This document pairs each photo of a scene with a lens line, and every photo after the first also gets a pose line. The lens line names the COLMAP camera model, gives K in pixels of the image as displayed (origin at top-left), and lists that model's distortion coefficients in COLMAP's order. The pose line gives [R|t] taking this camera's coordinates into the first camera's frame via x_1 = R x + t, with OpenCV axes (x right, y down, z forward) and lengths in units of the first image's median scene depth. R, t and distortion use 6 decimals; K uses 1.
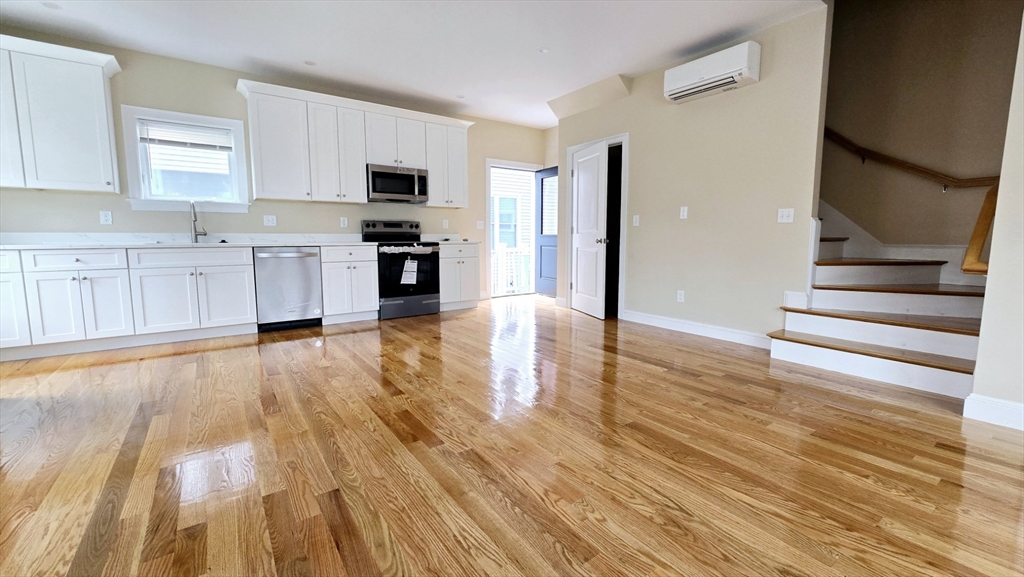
lens RADIAL K [[423.6, 0, 516.0], [0, 423.6, 287.4], [0, 0, 1]] dist [-0.005897, 0.002981]
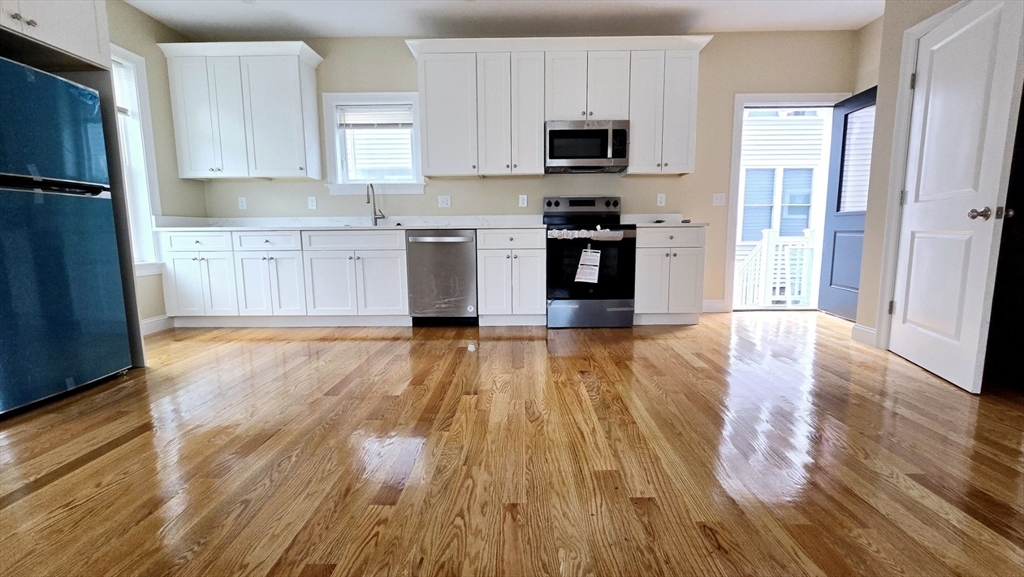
lens RADIAL K [[423.6, 0, 511.1], [0, 423.6, 282.4], [0, 0, 1]] dist [-0.005897, 0.002981]
pose [[0.800691, 0.068319, -0.595170, 0.070528], [-0.063871, 0.997549, 0.028582, -0.020772], [0.595663, 0.015129, 0.803092, 0.348145]]
